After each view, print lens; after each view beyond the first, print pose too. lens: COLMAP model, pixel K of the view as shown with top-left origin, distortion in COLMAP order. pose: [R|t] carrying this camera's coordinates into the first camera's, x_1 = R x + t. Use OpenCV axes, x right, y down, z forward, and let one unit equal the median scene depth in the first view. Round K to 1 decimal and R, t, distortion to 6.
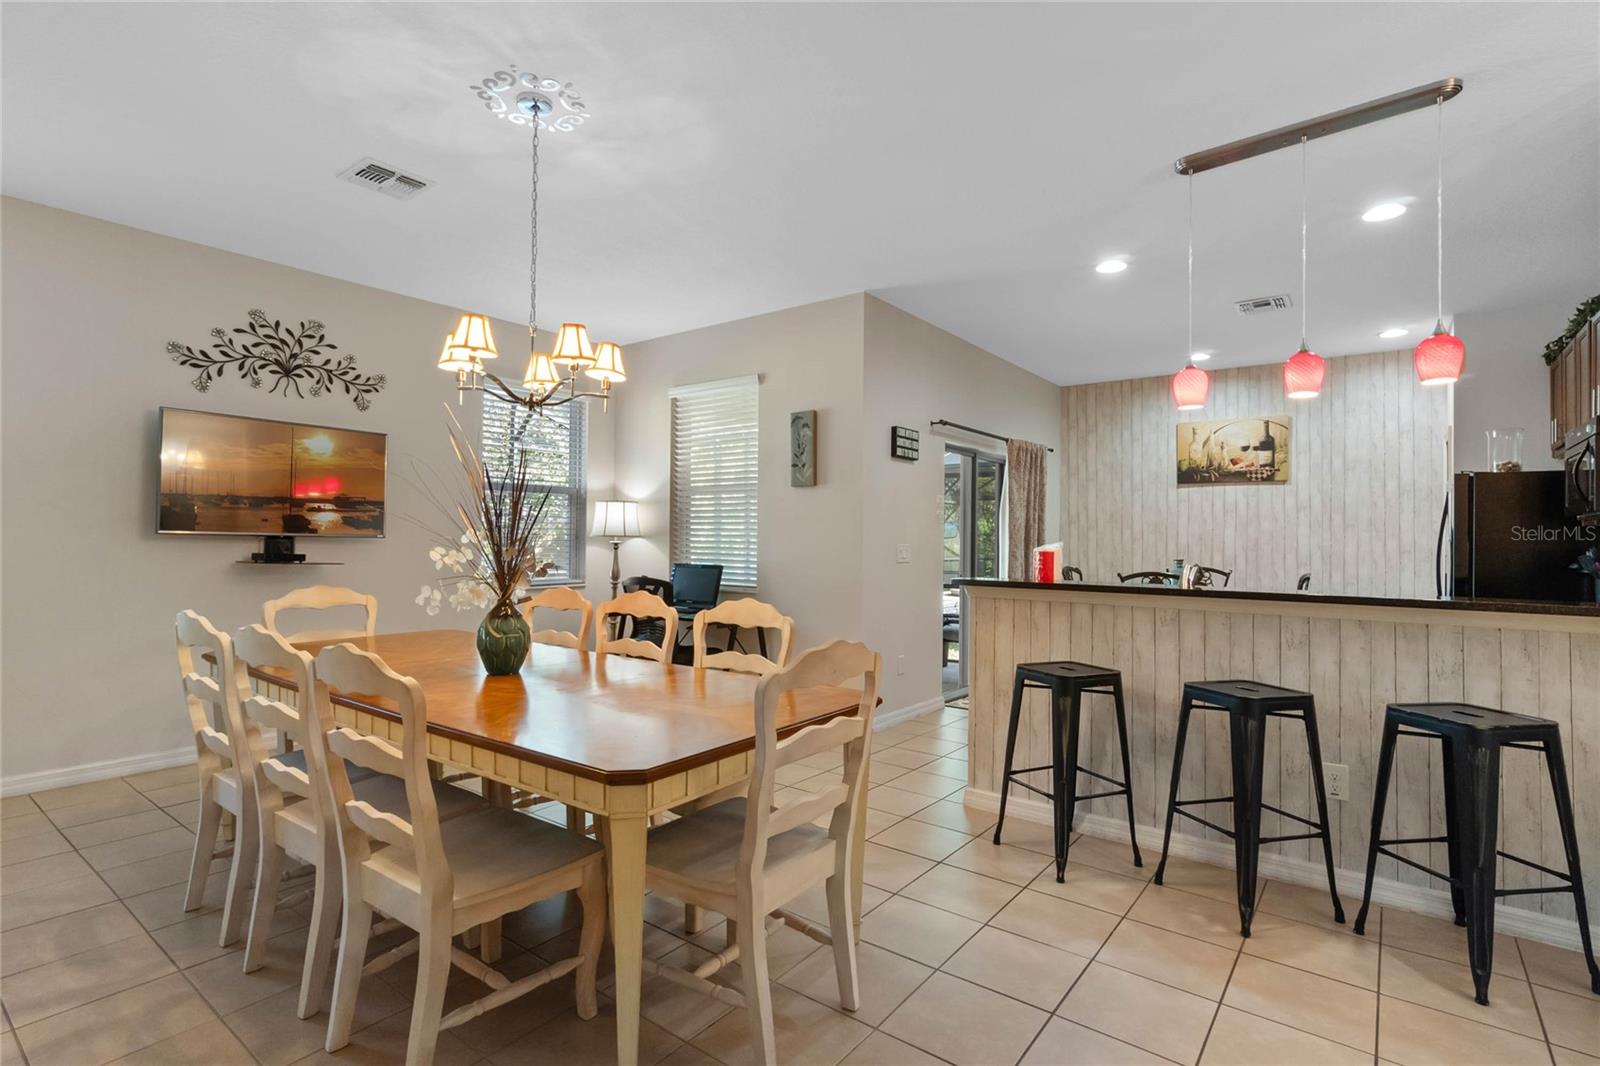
lens RADIAL K [[809.4, 0, 788.9], [0, 809.4, 537.3], [0, 0, 1]] dist [0.001911, -0.000991]
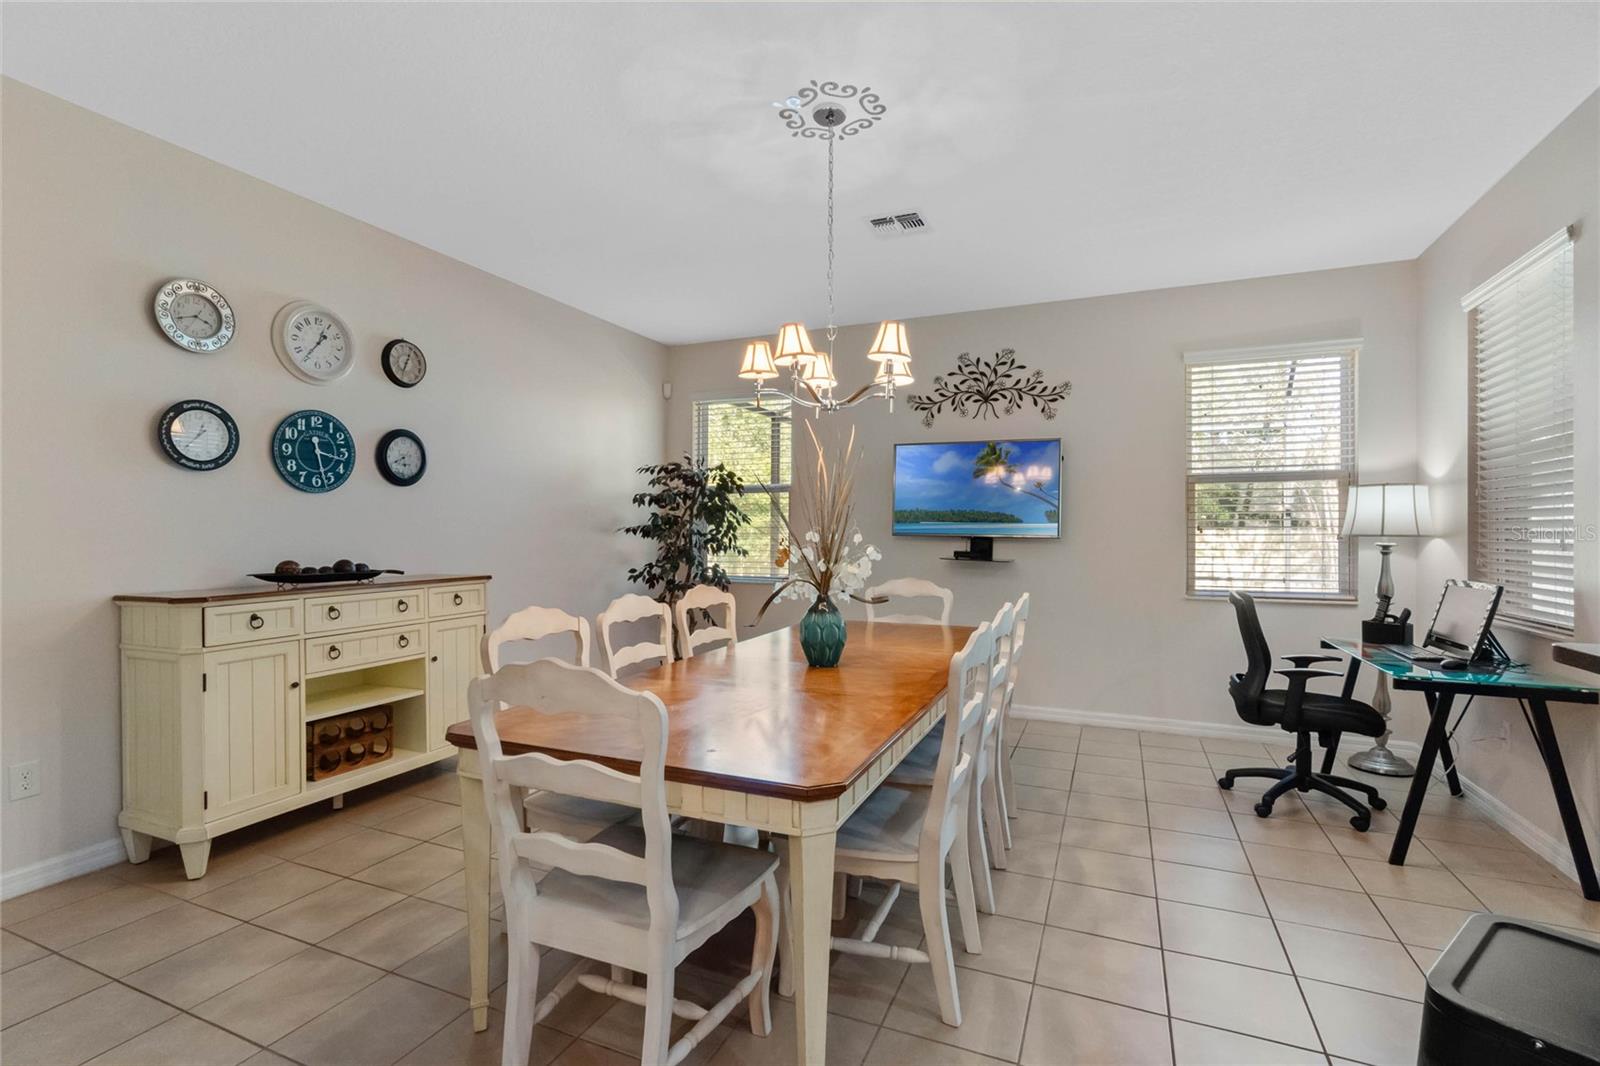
lens RADIAL K [[740.4, 0, 786.6], [0, 740.4, 532.2], [0, 0, 1]] dist [0.023916, 0.000718]
pose [[0.262664, -0.012794, -0.964802, 0.351485], [0.005319, 0.999916, -0.011812, 0.002782], [0.964873, -0.002029, 0.262710, 0.434312]]
